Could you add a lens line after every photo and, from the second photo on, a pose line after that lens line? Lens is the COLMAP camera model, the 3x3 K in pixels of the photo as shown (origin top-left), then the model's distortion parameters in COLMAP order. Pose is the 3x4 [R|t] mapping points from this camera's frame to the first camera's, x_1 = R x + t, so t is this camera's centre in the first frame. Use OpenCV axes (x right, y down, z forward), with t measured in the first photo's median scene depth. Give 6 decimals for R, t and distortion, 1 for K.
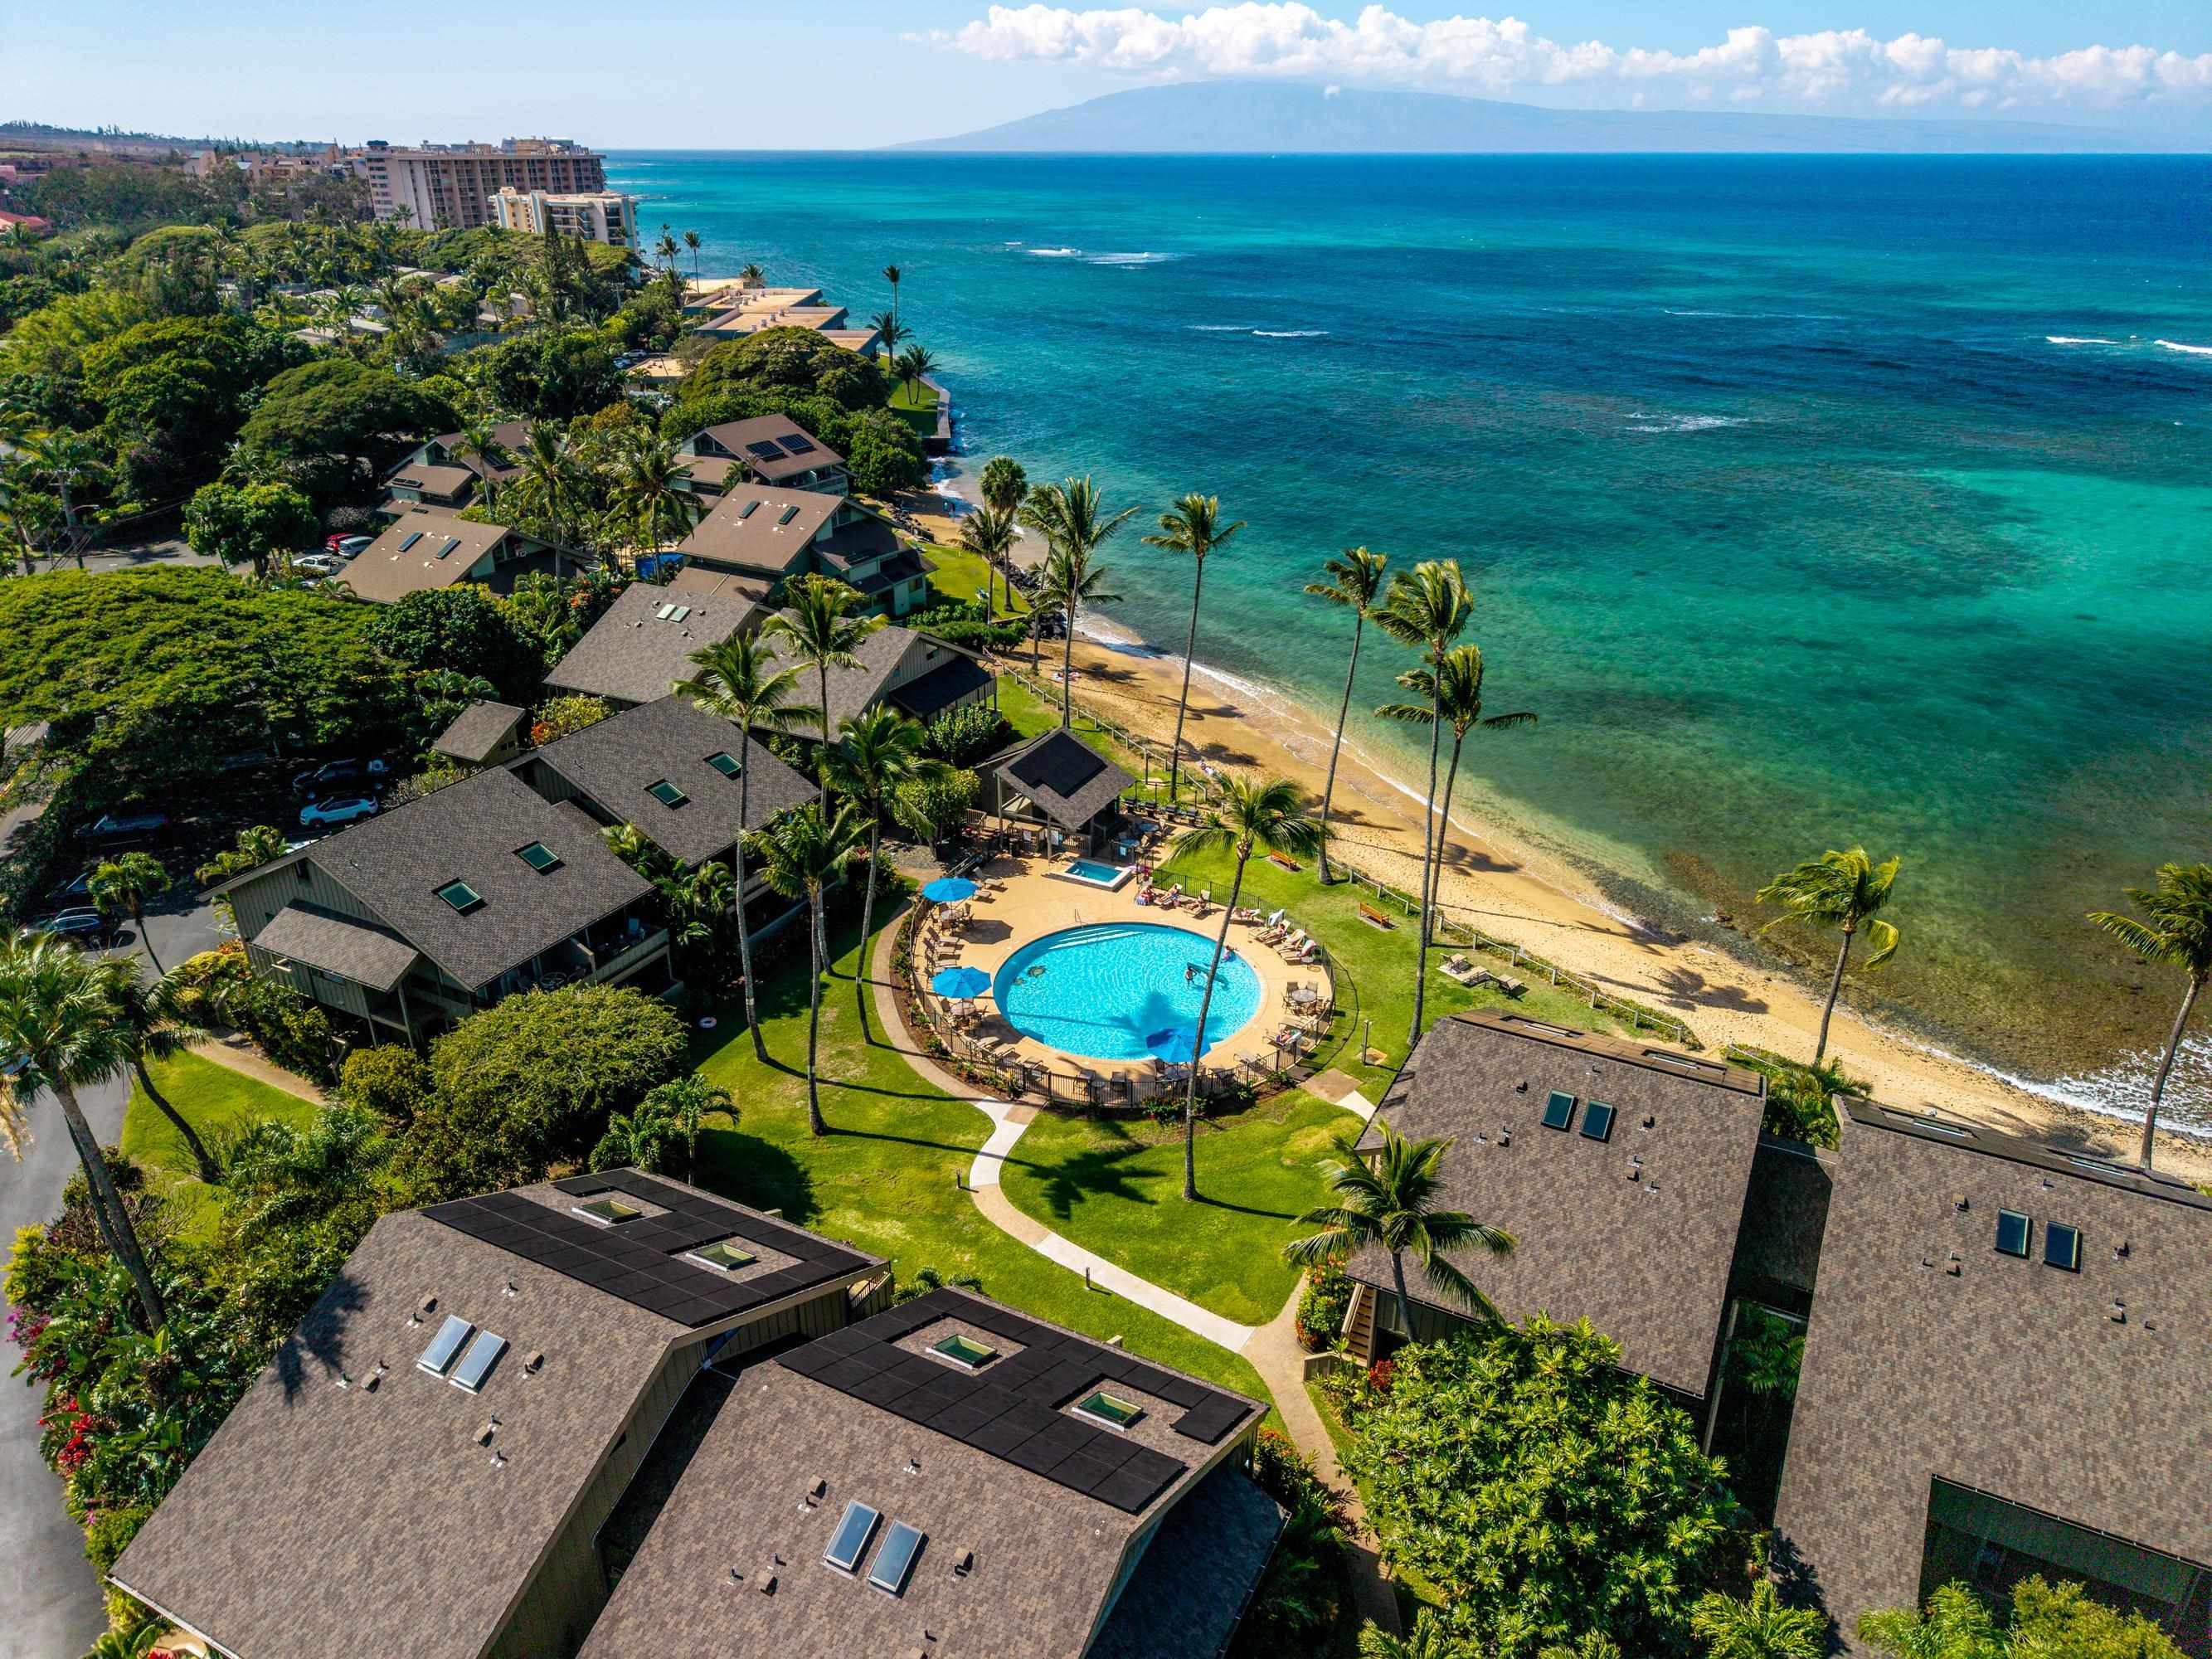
lens RADIAL K [[1493.5, 0, 1107.9], [0, 1493.5, 830.2], [0, 0, 1]] dist [0.034607, -0.040222]
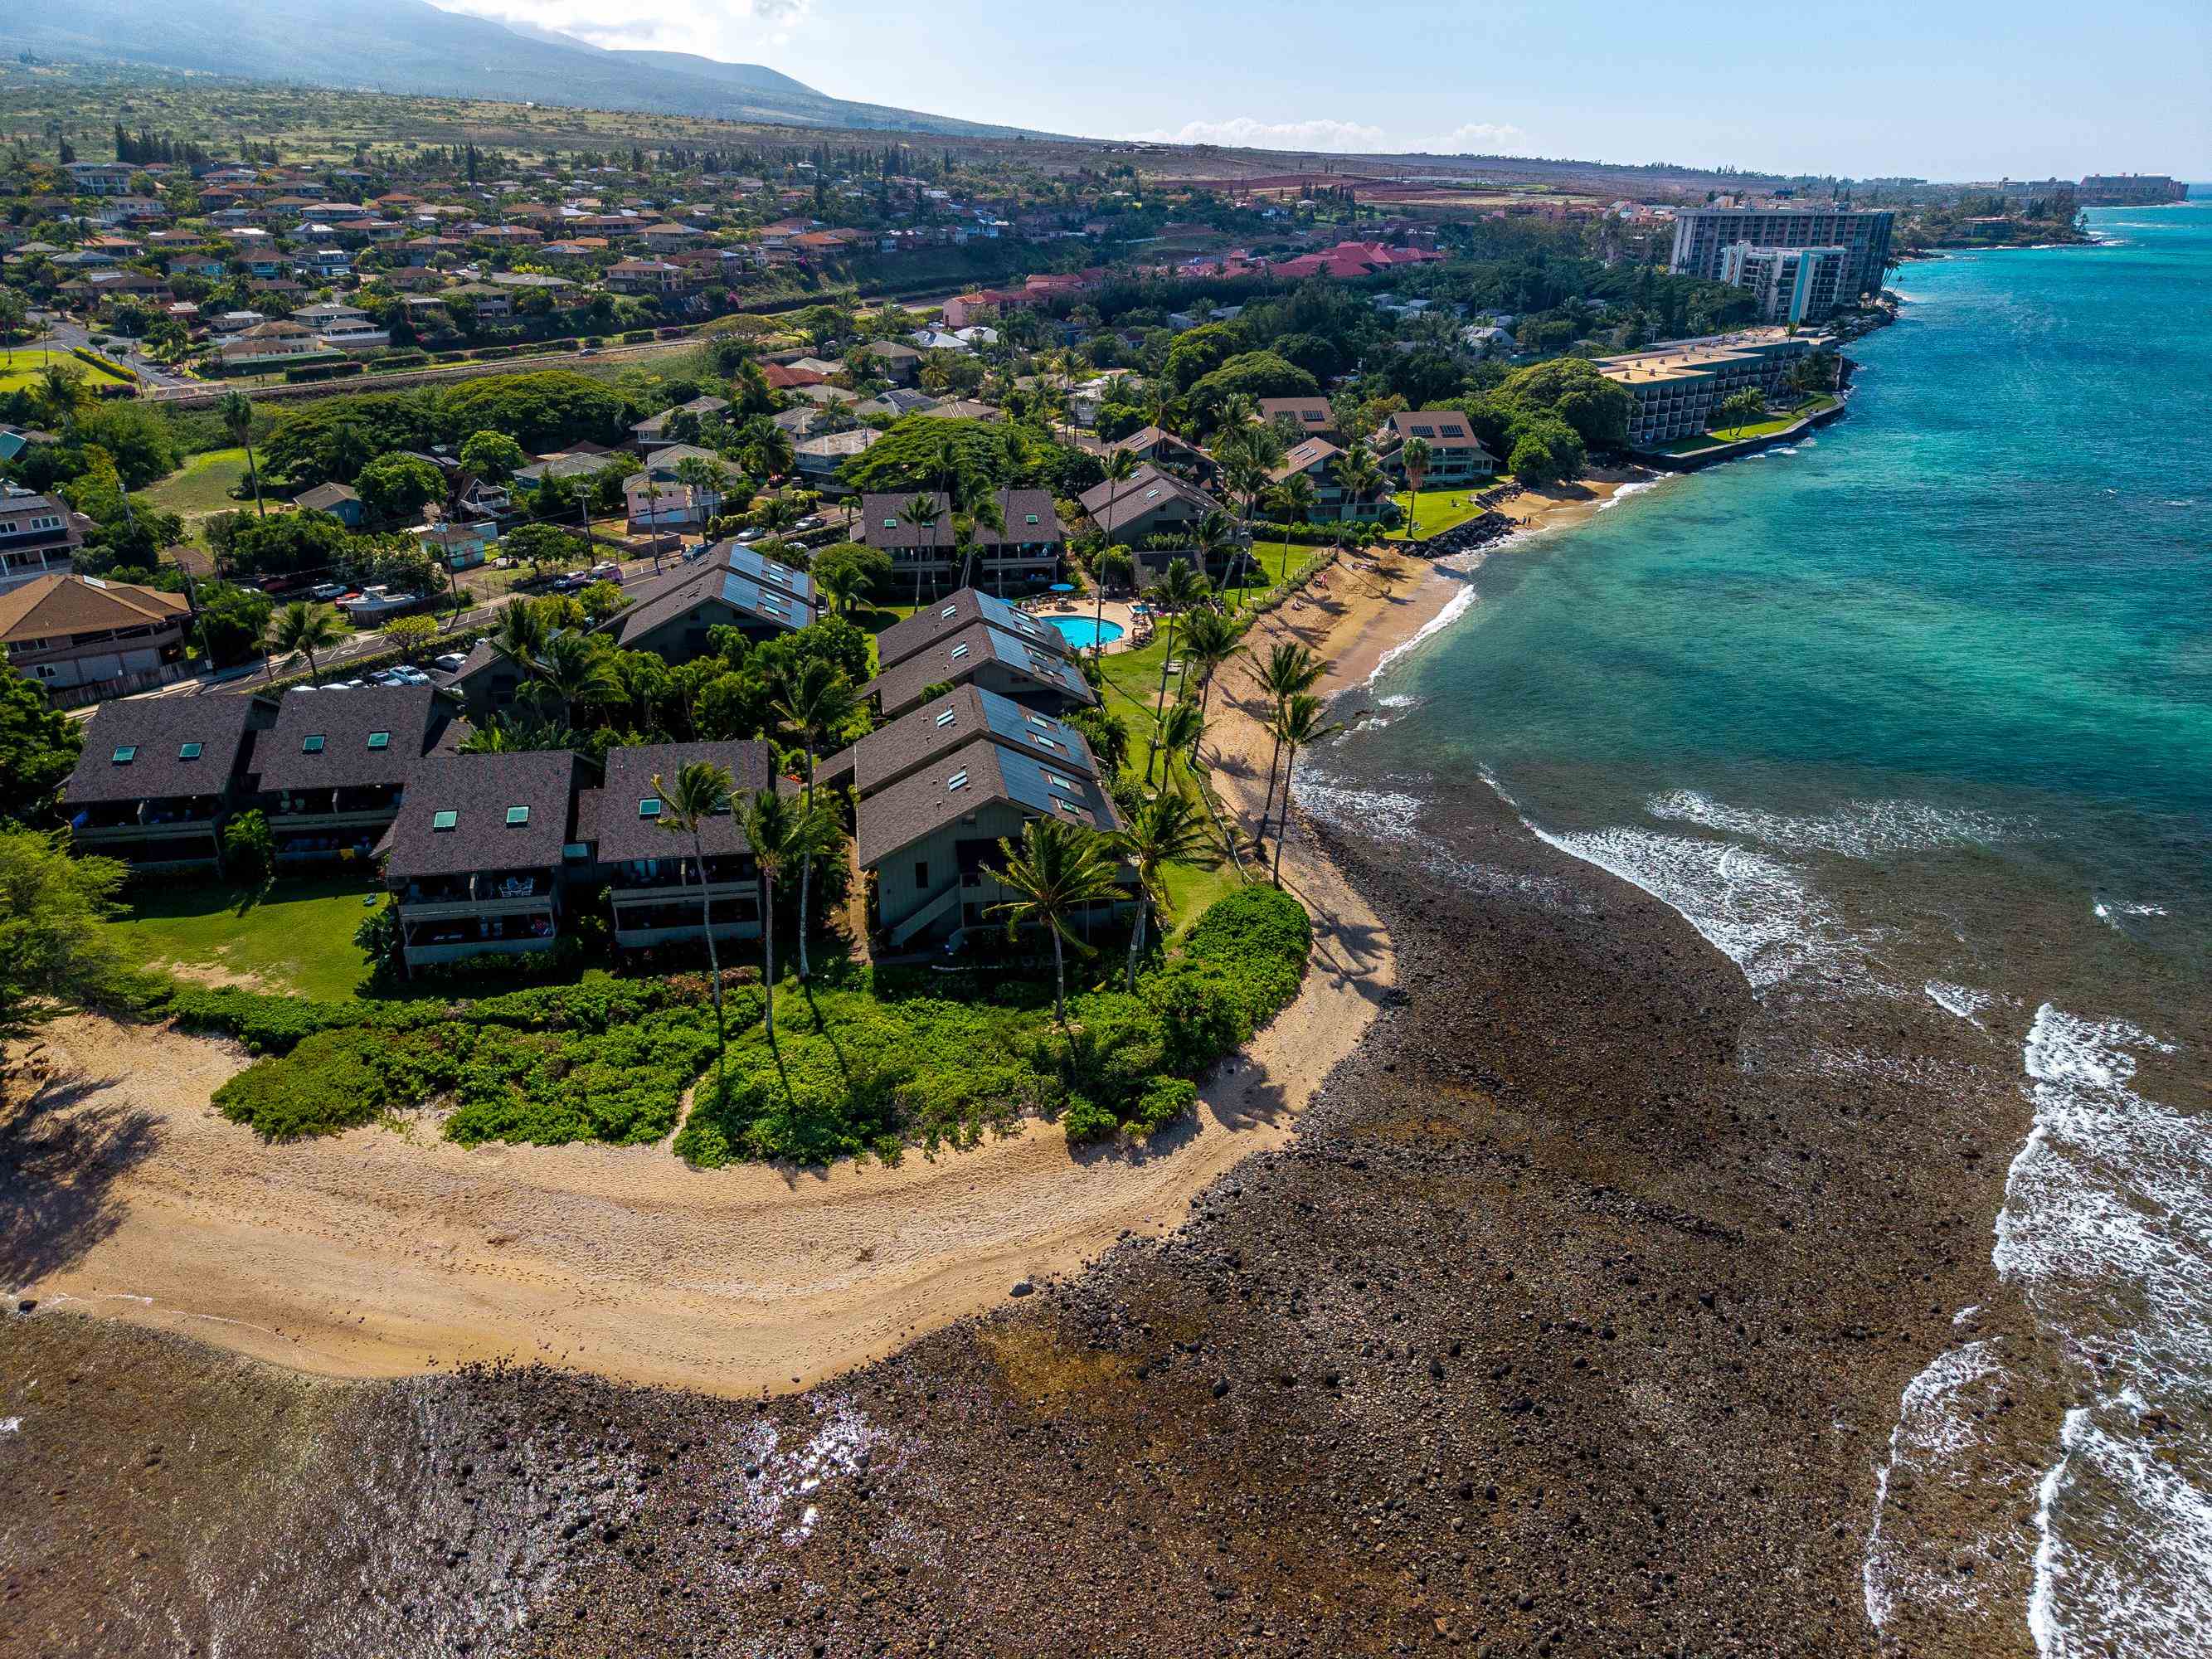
lens RADIAL K [[1493.5, 0, 1107.9], [0, 1493.5, 830.2], [0, 0, 1]] dist [0.034607, -0.040222]
pose [[0.596922, 0.308798, -0.740491, 1.054417], [-0.322164, 0.937539, 0.131269, 0.034174], [0.734775, 0.160202, 0.659121, -0.217261]]
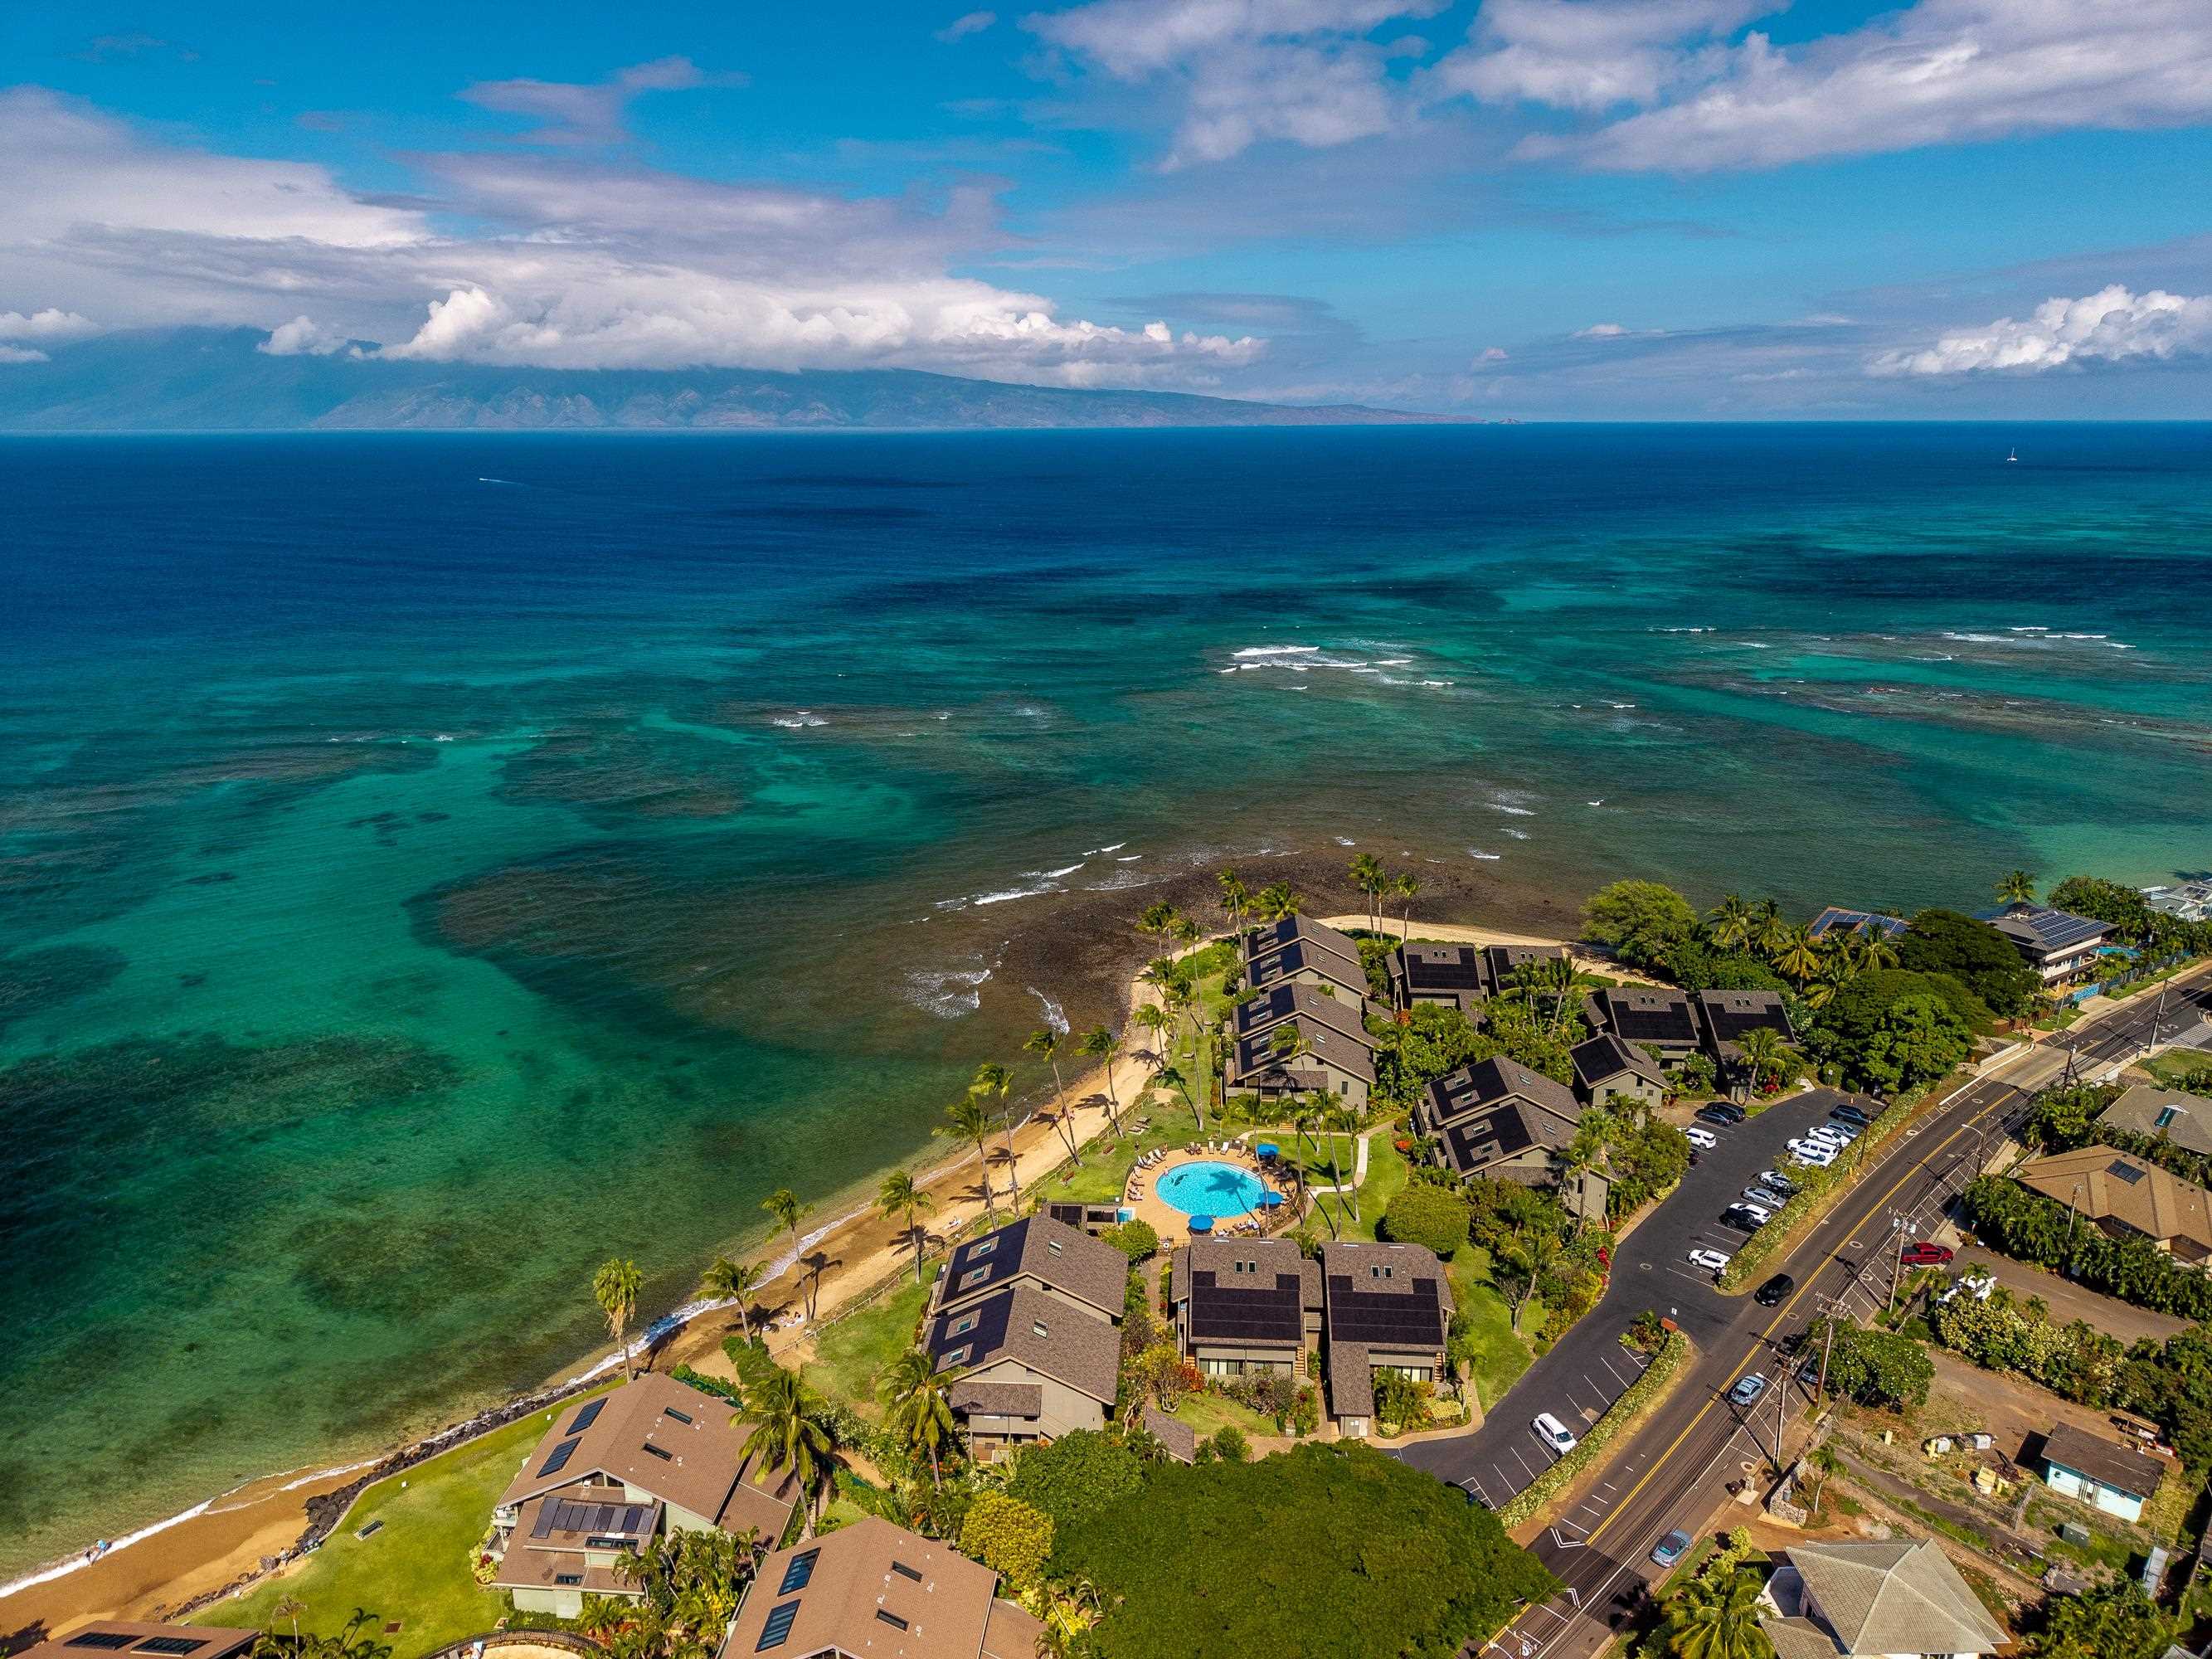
lens RADIAL K [[1493.5, 0, 1107.9], [0, 1493.5, 830.2], [0, 0, 1]] dist [0.034607, -0.040222]
pose [[-0.402550, -0.250516, 0.880452, -1.075464], [0.385210, 0.826158, 0.411189, -0.810039], [-0.830402, 0.504683, -0.236068, 0.808588]]
